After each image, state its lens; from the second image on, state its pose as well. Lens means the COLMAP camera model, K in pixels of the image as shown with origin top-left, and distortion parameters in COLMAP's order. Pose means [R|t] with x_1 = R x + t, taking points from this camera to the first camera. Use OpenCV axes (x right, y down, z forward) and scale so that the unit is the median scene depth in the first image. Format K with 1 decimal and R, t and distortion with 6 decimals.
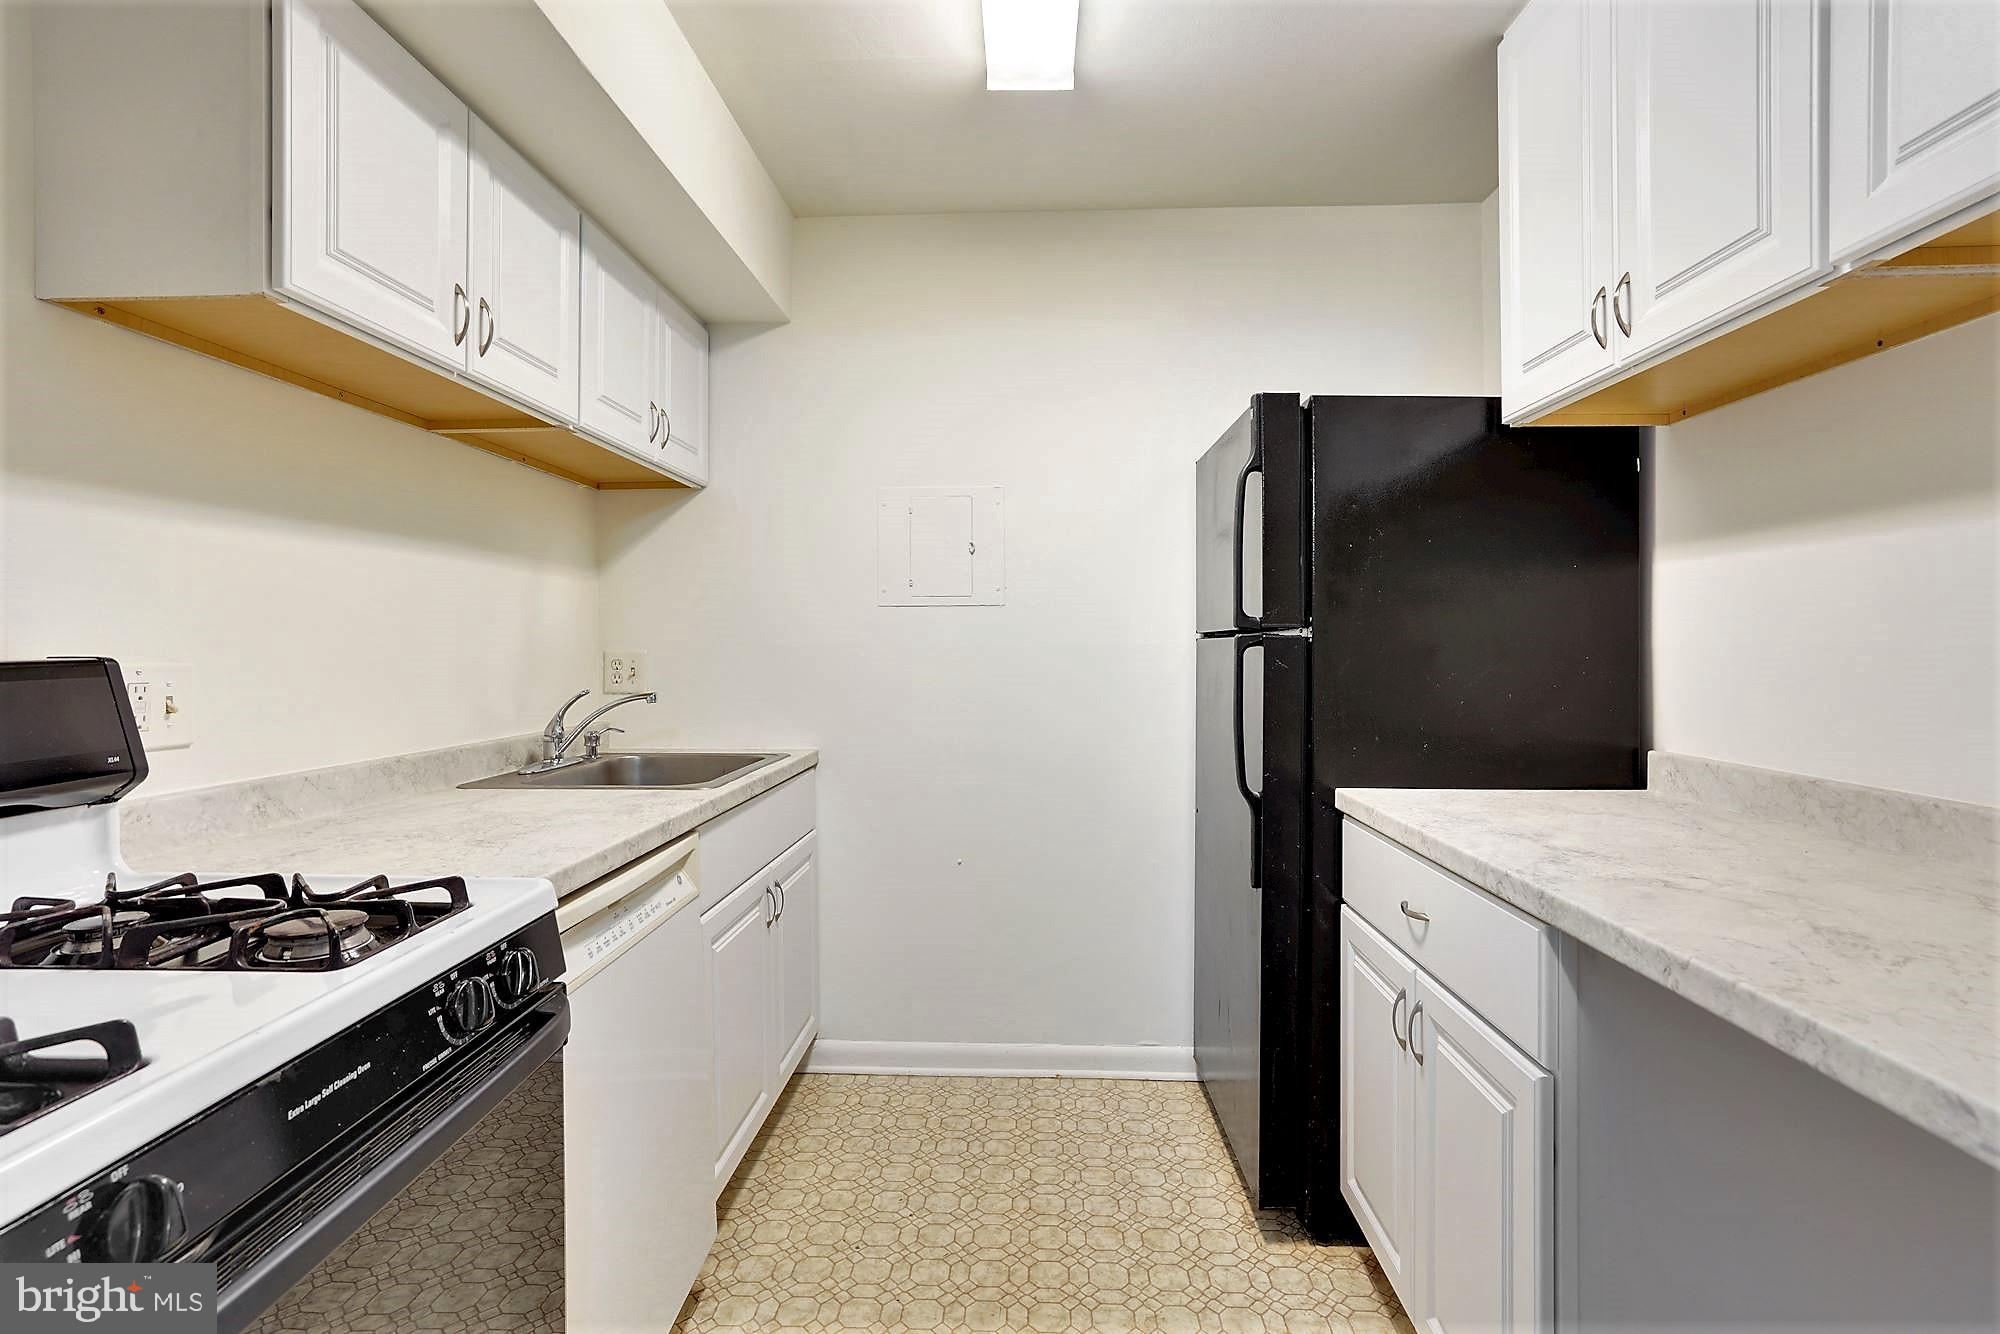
lens RADIAL K [[947.9, 0, 993.6], [0, 947.9, 634.2], [0, 0, 1]] dist [-0.035224, 0.023646]
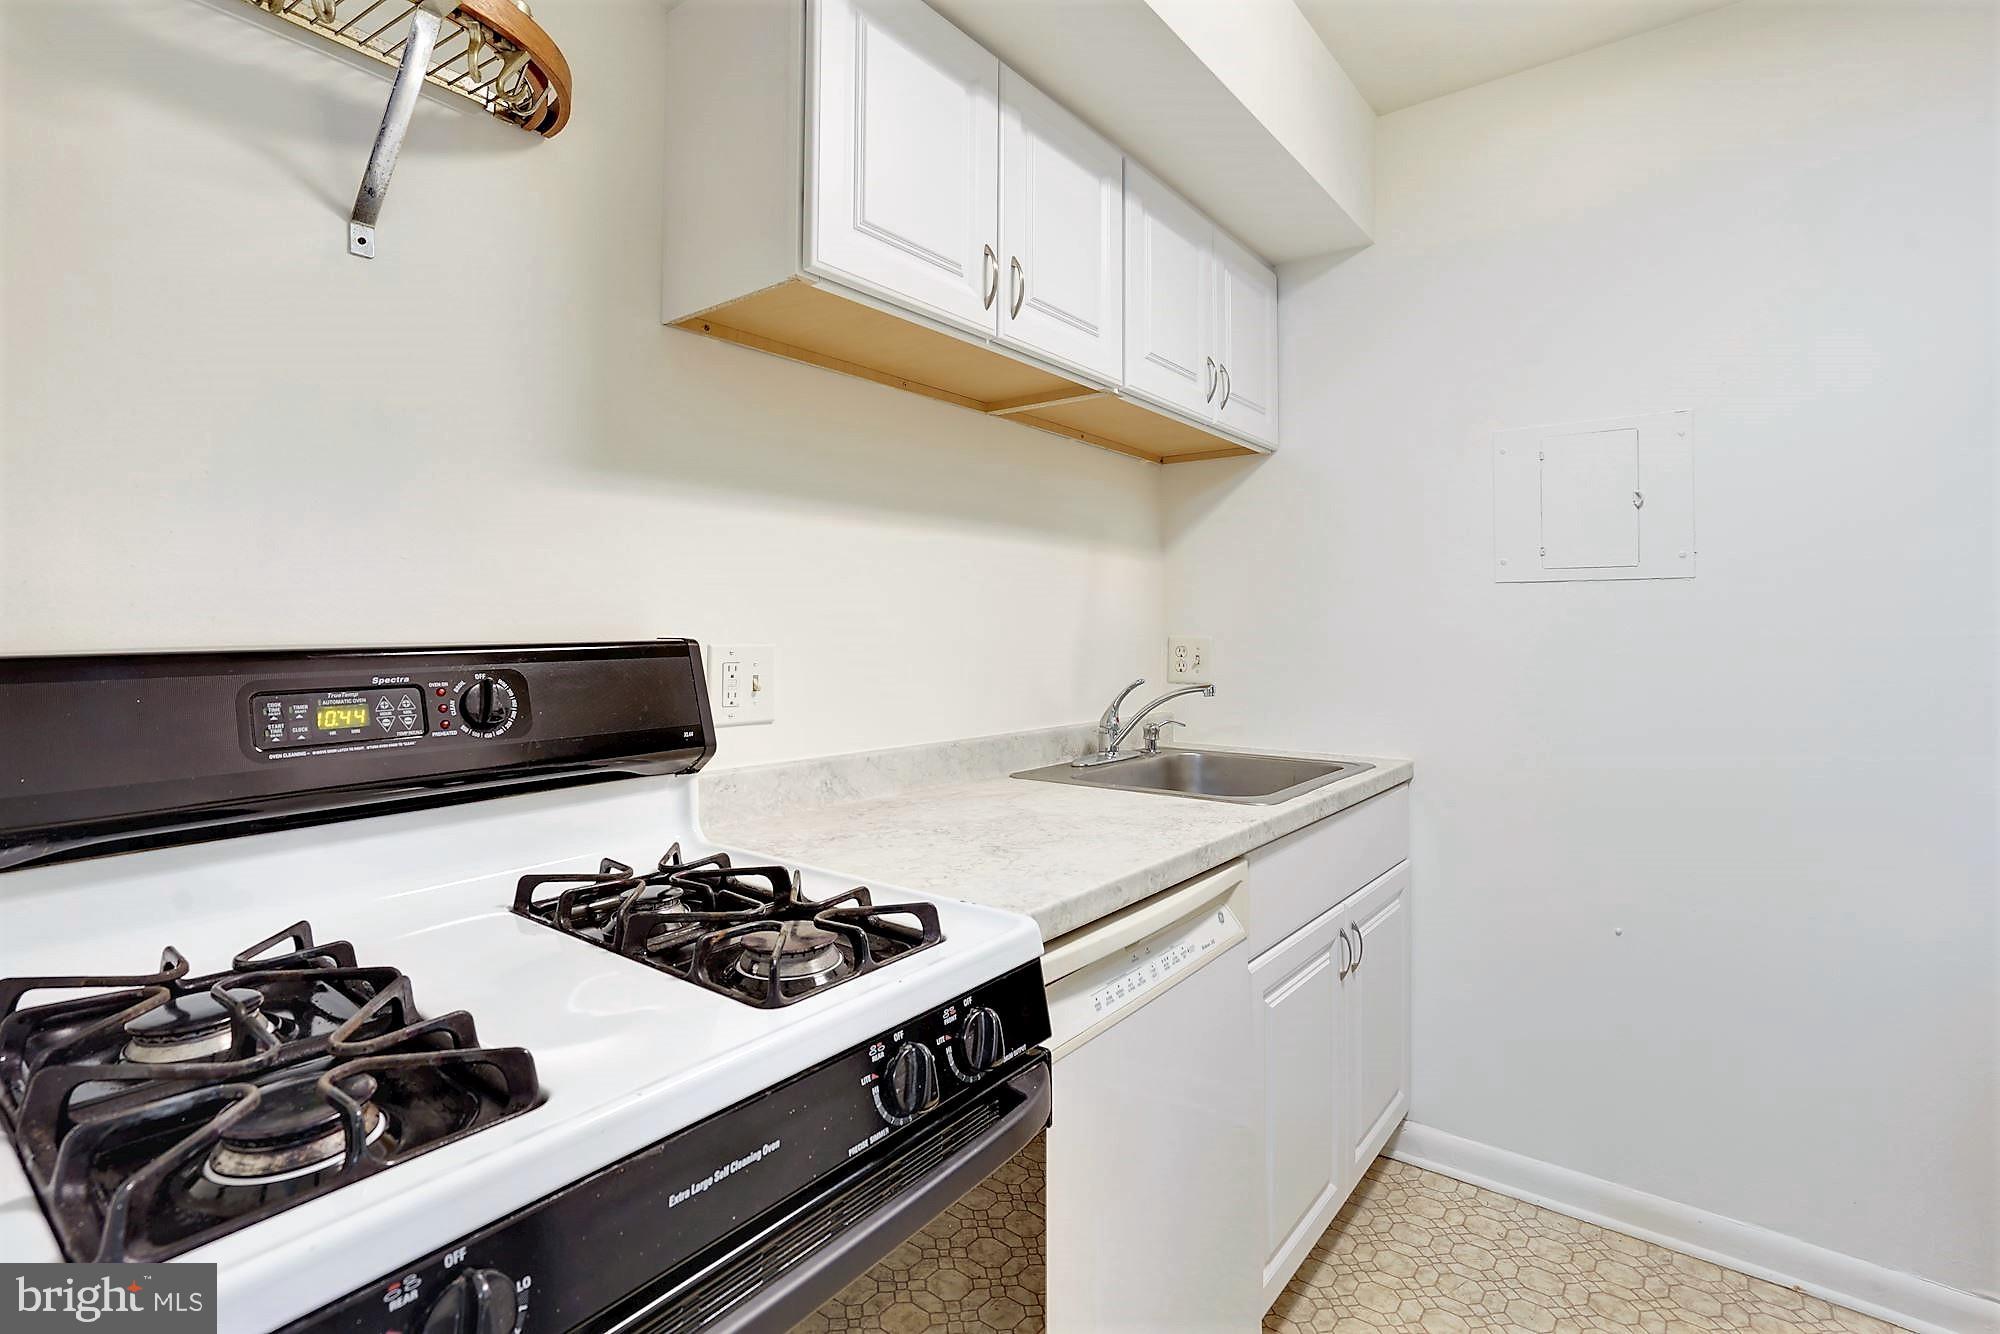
lens RADIAL K [[969.6, 0, 990.4], [0, 969.6, 611.2], [0, 0, 1]] dist [-0.046701, 0.027944]
pose [[0.819971, -0.004449, -0.572387, -0.017875], [-0.000427, 0.999965, -0.008383, 0.001482], [0.572404, 0.007118, 0.819941, 0.205068]]
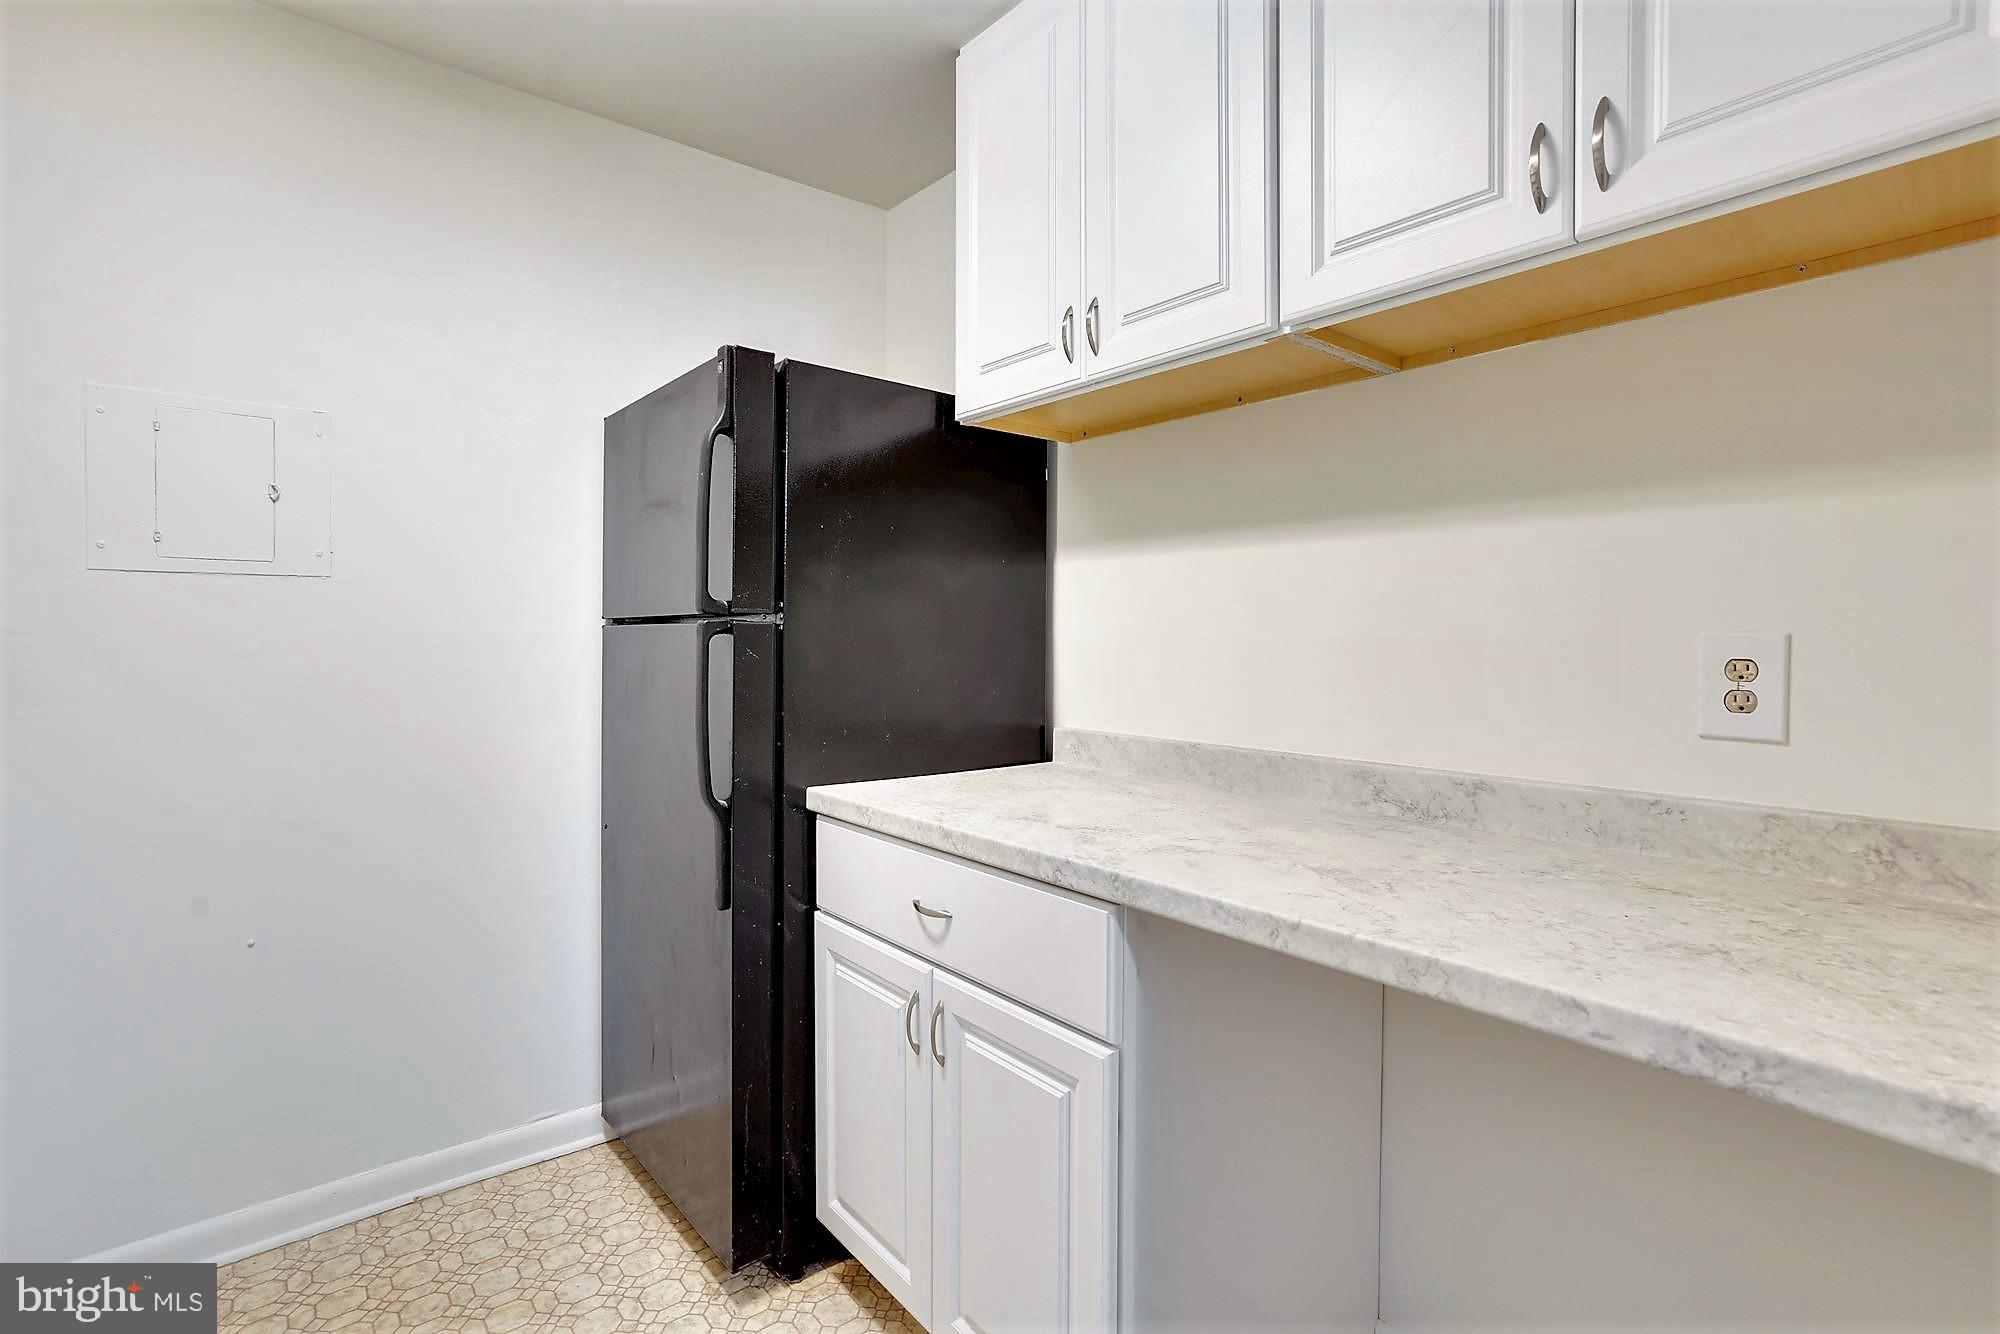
lens RADIAL K [[947.9, 0, 993.6], [0, 947.9, 634.2], [0, 0, 1]] dist [-0.035224, 0.023646]
pose [[0.751159, 0.004090, 0.660109, -0.133842], [-0.011838, 0.999903, 0.007276, 0.004292], [-0.660015, -0.013280, 0.751135, 0.214480]]
